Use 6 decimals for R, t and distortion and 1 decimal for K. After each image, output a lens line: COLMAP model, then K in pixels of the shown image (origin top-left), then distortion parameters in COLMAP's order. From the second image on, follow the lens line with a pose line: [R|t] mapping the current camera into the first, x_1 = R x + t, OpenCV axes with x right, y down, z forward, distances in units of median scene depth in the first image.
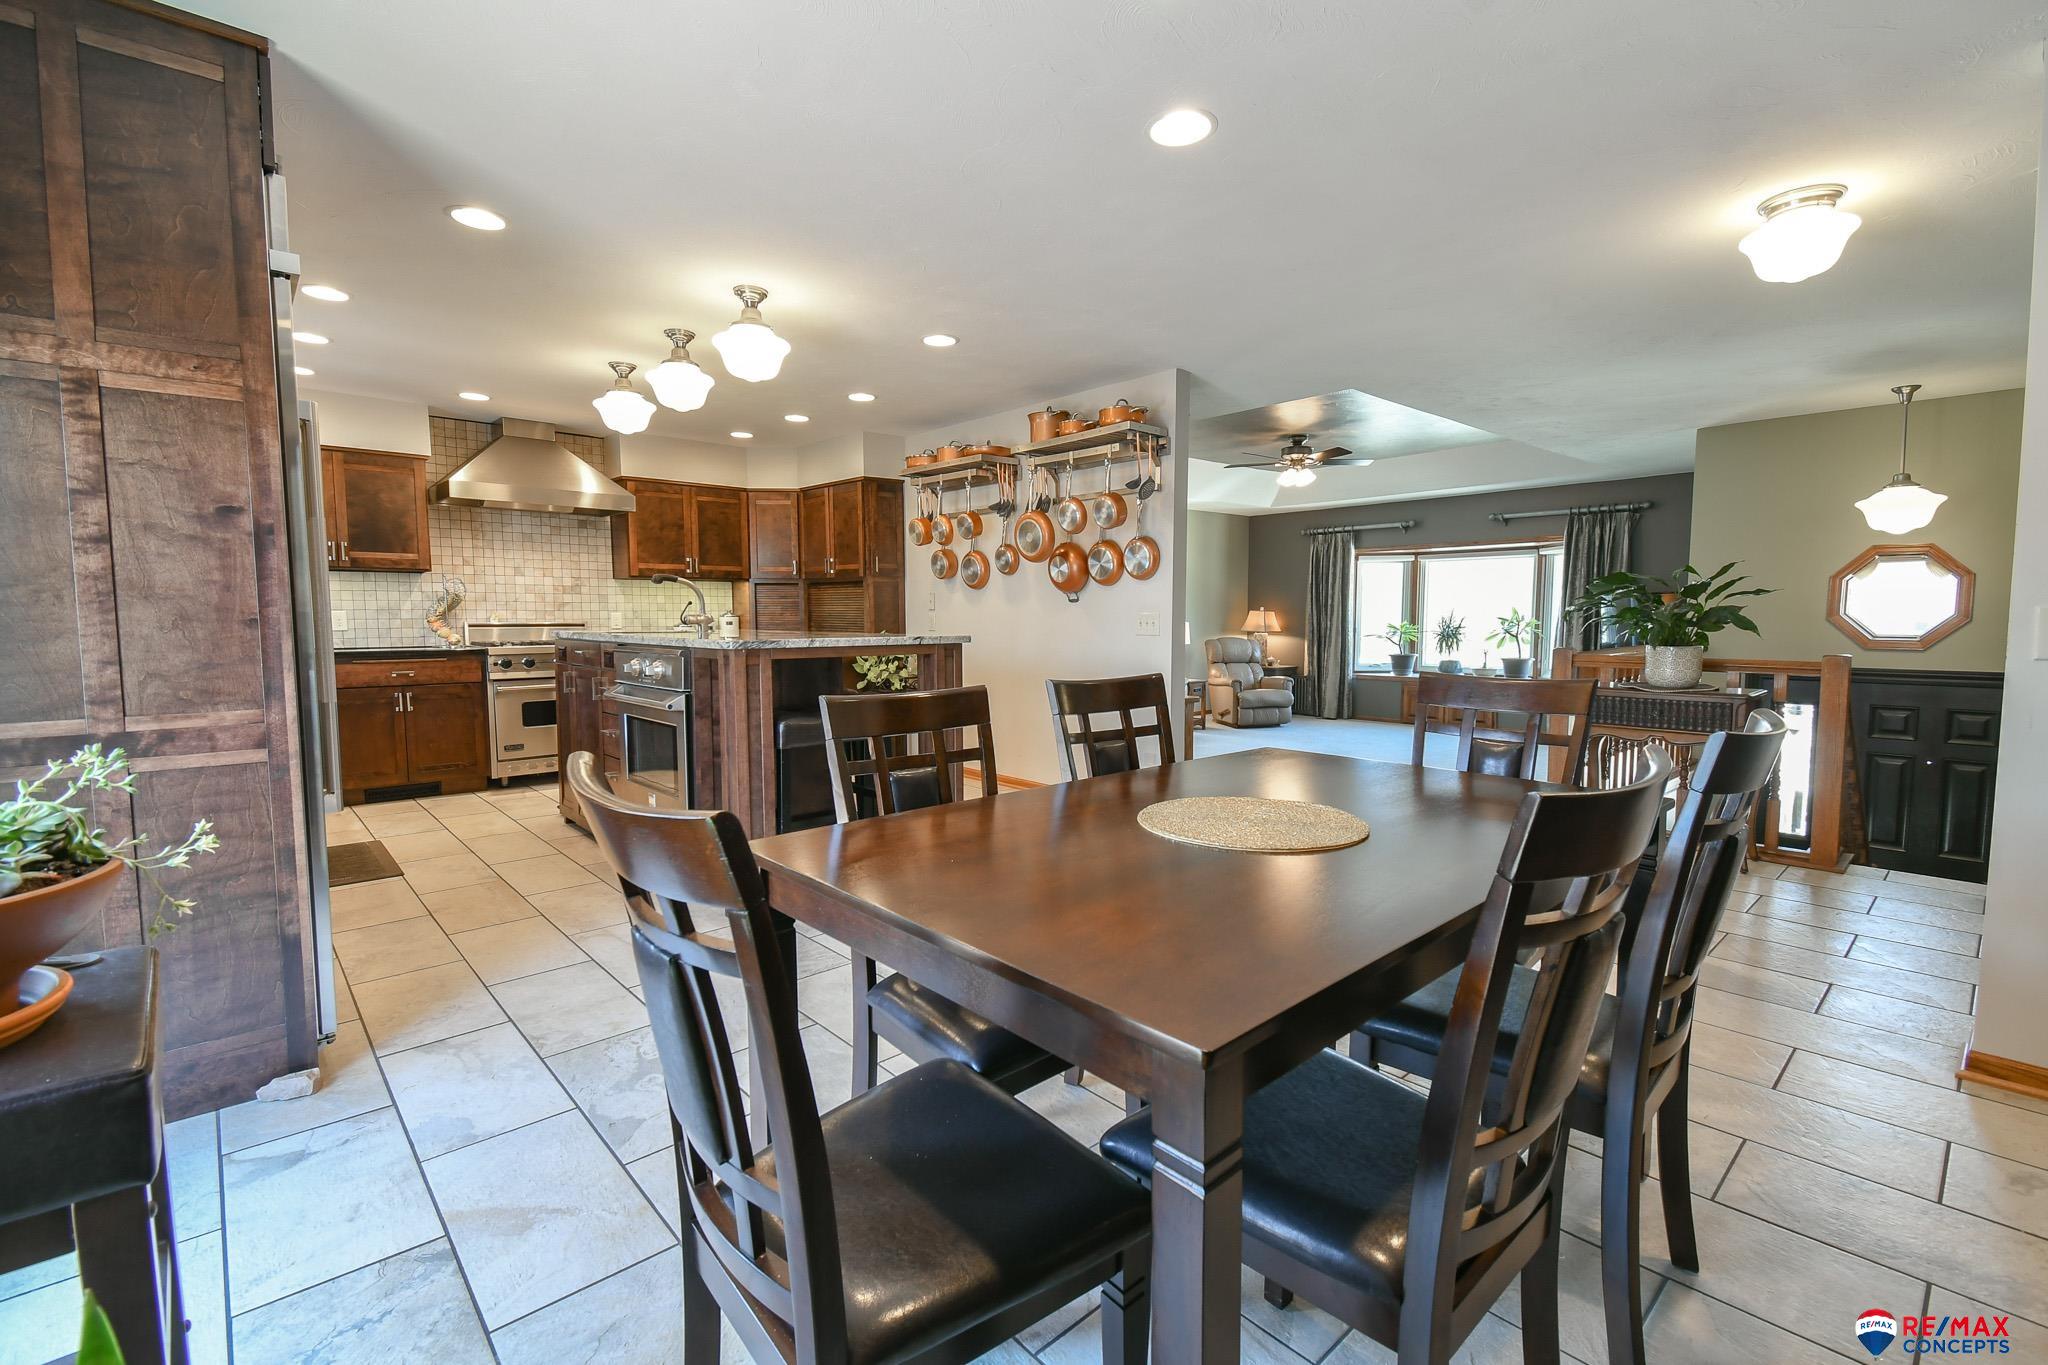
lens RADIAL K [[891.4, 0, 1029.2], [0, 891.4, 683.4], [0, 0, 1]] dist [0.041644, -0.022795]
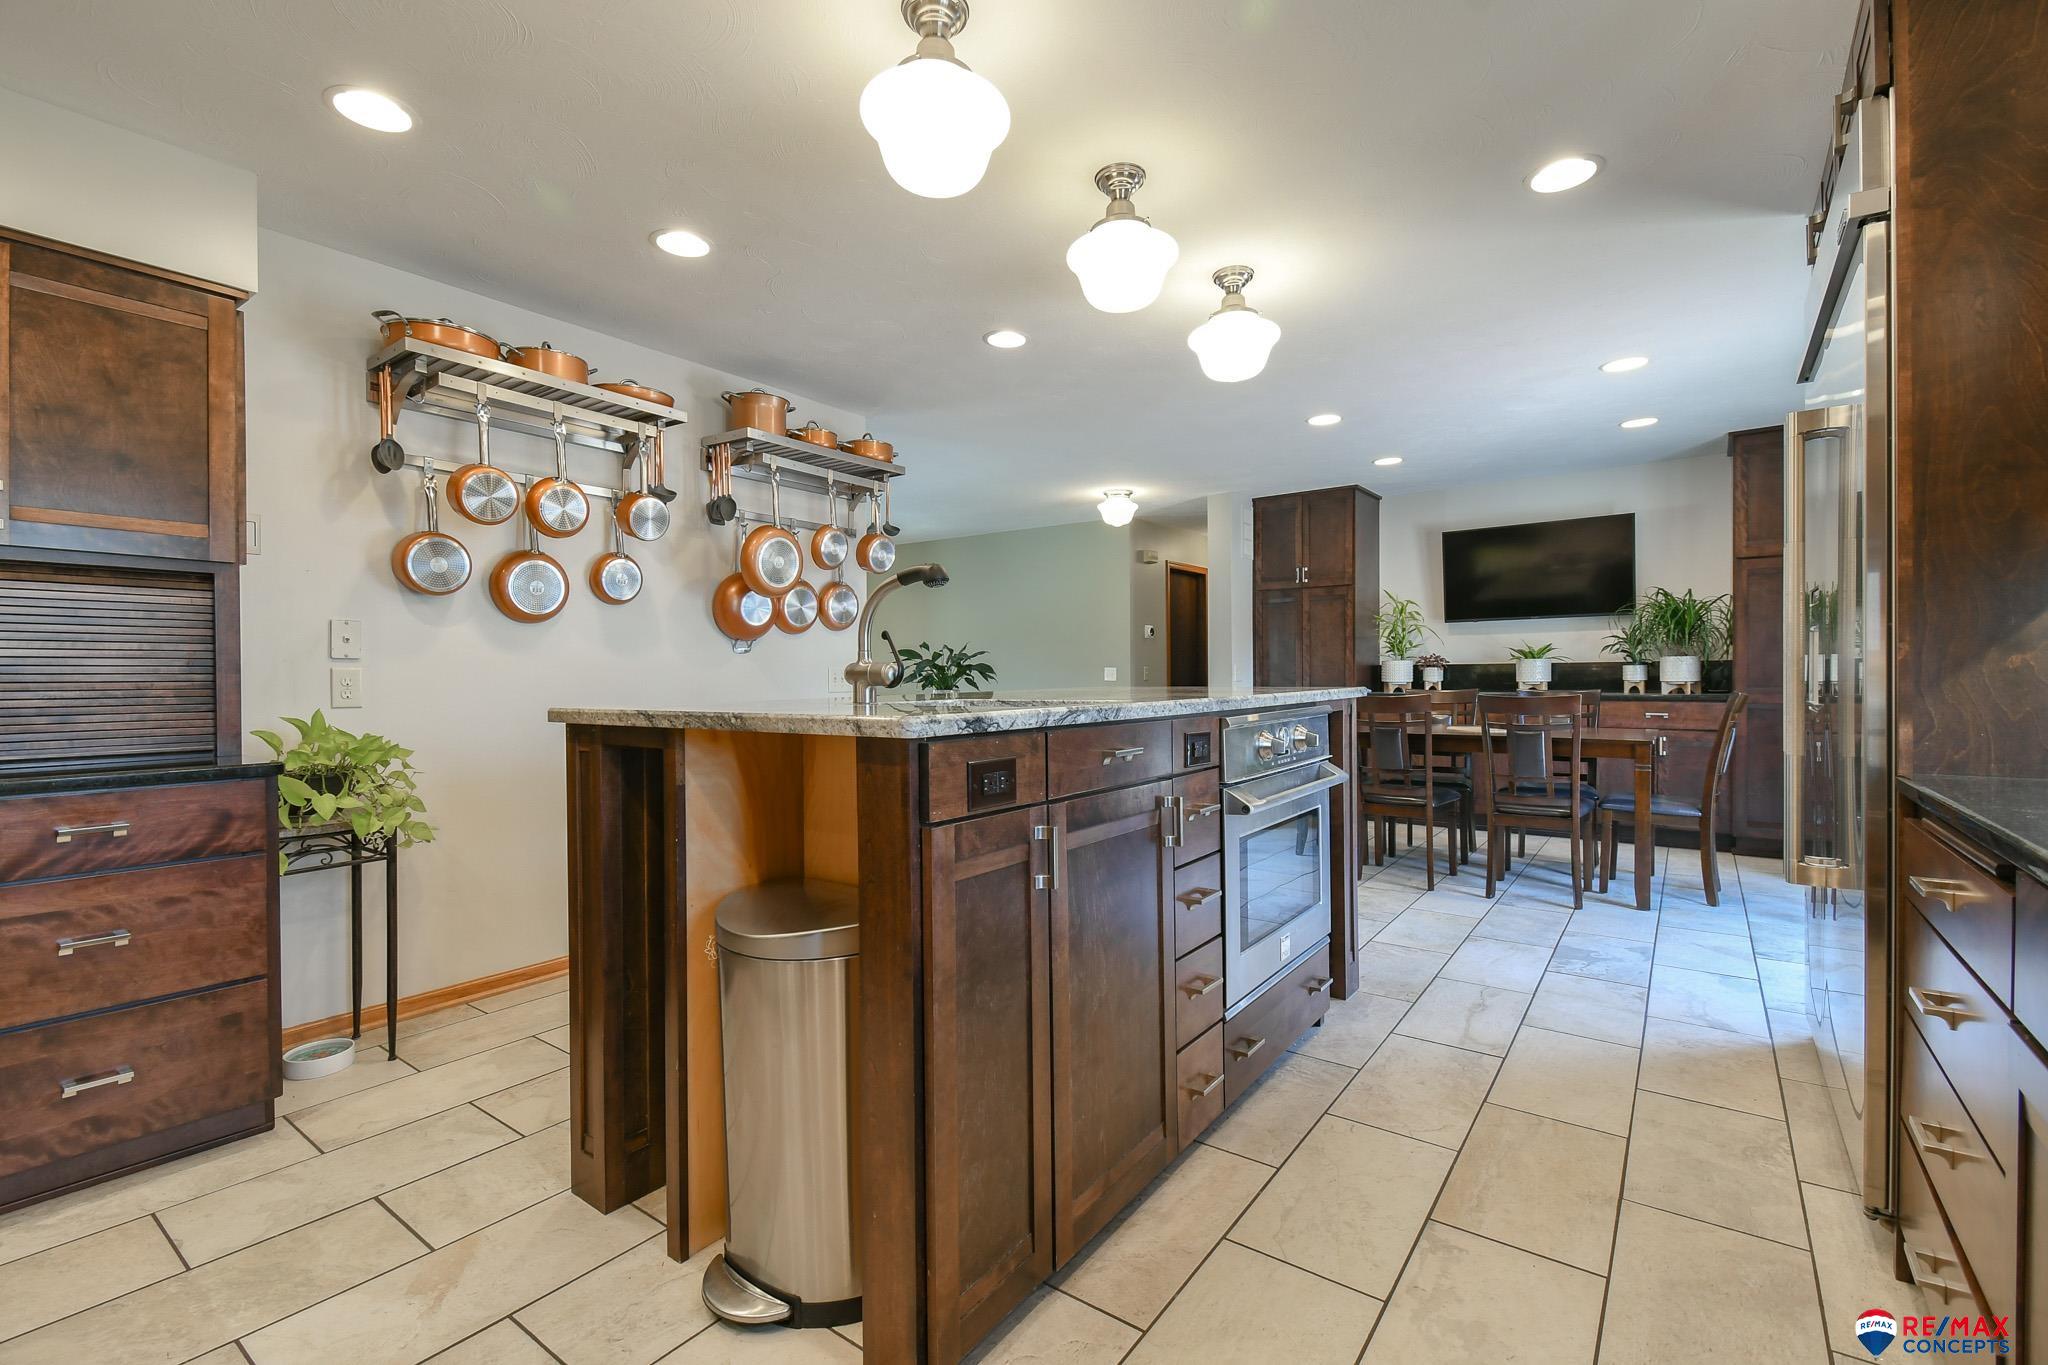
lens RADIAL K [[891.4, 0, 1021.3], [0, 891.4, 683.5], [0, 0, 1]] dist [0.041644, -0.022795]
pose [[-0.192846, -0.008688, 0.981191, -0.660651], [0.085644, 0.995996, 0.025651, -0.059368], [-0.977484, 0.088980, -0.191330, 0.838992]]
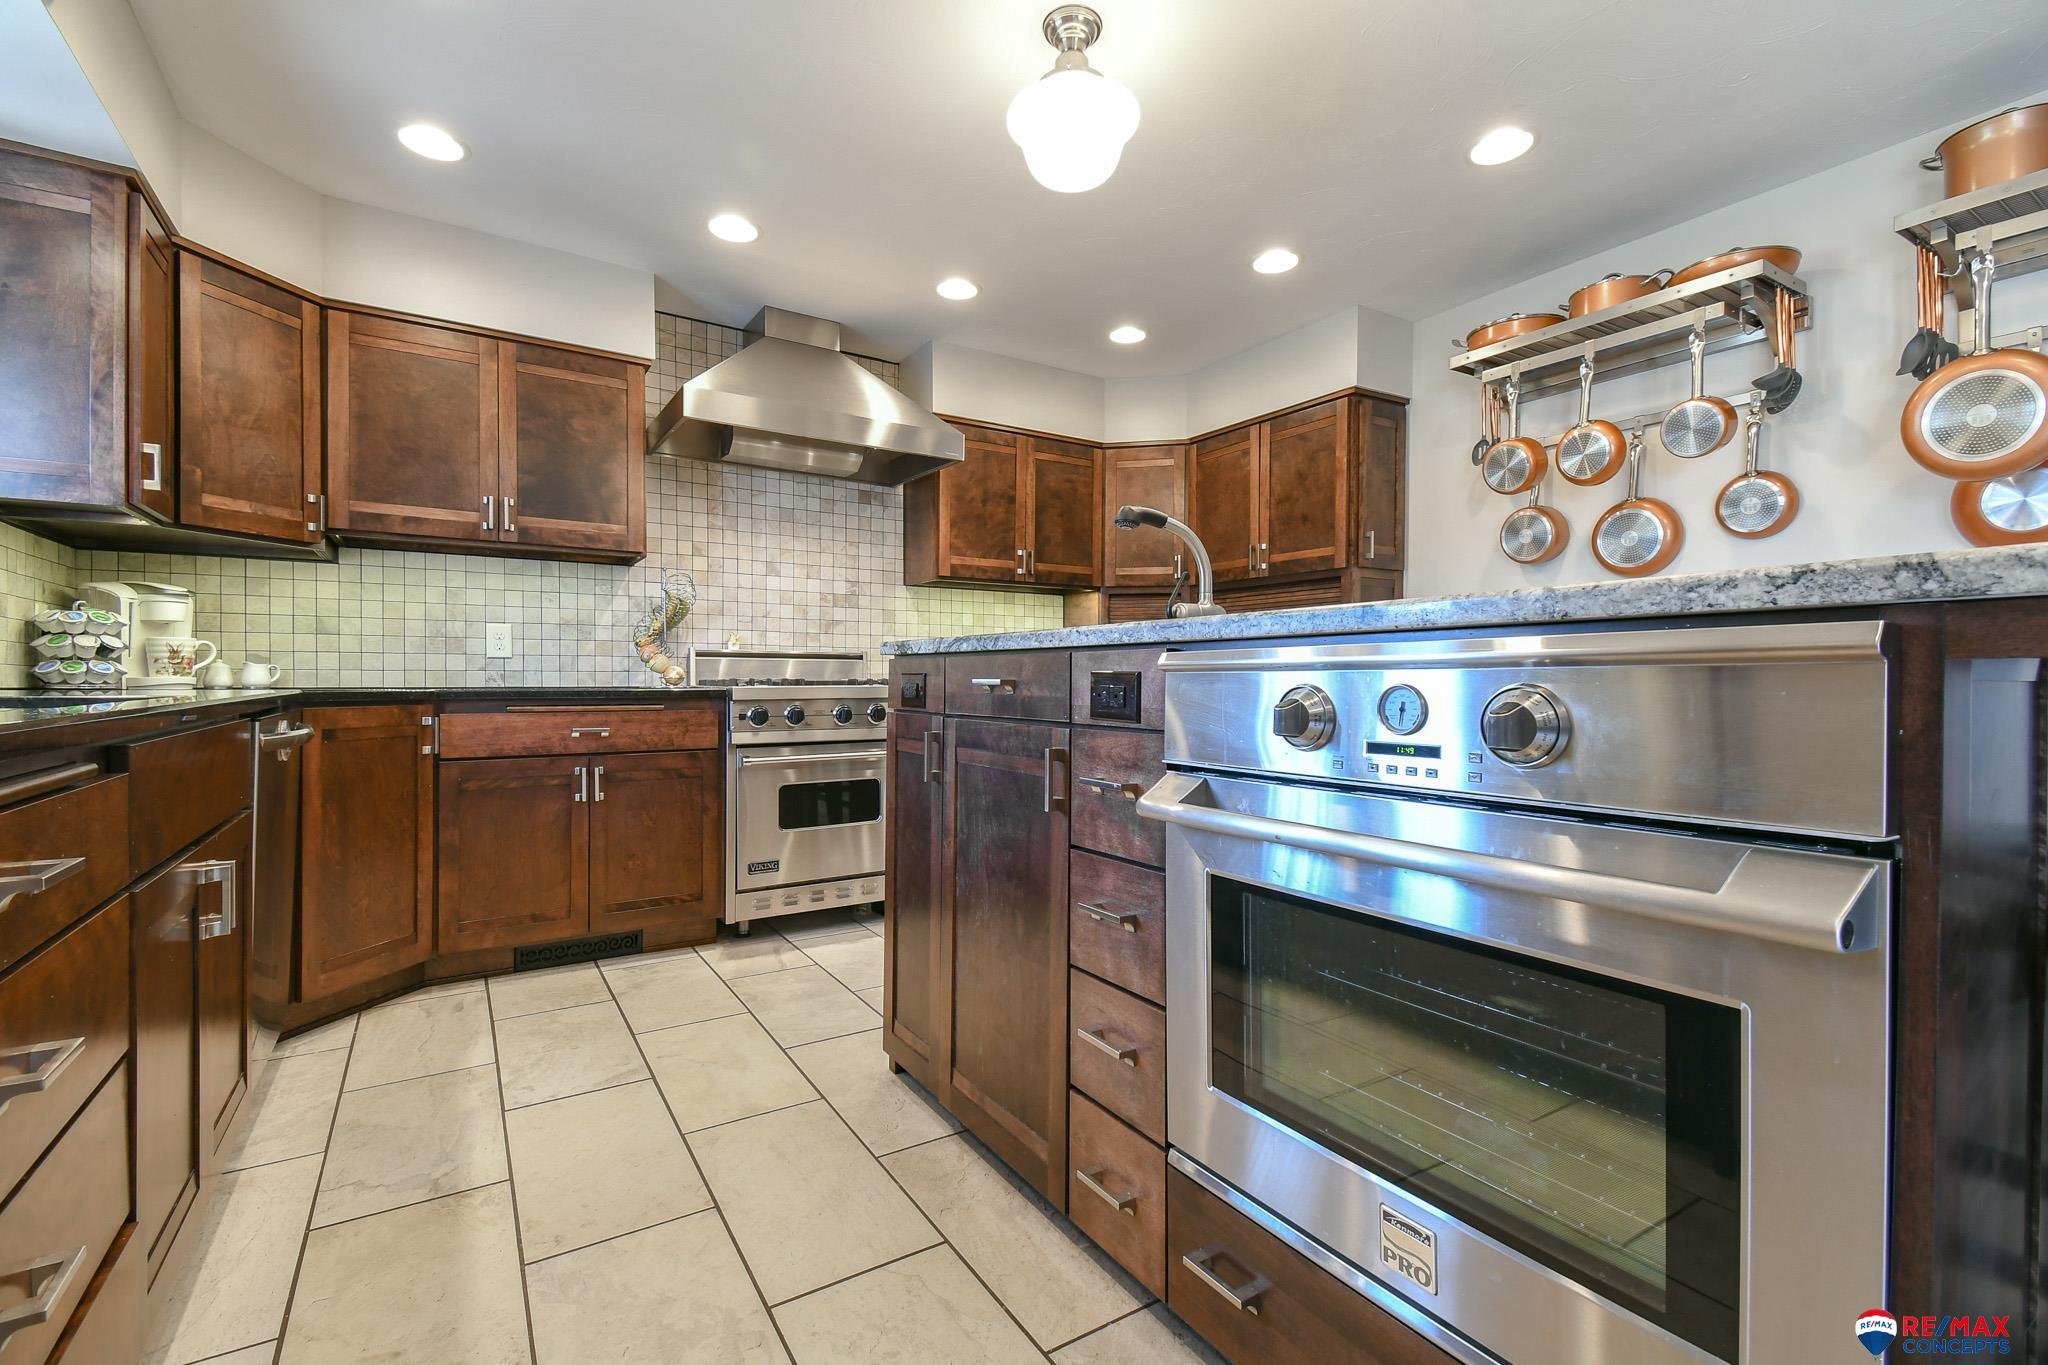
lens RADIAL K [[891.4, 0, 1025.4], [0, 891.4, 684.6], [0, 0, 1]] dist [0.041644, -0.022795]
pose [[0.985564, 0.005369, -0.169219, -0.314113], [-0.017825, 0.997232, -0.072178, -0.004235], [0.168363, 0.074153, 0.982932, 0.467036]]
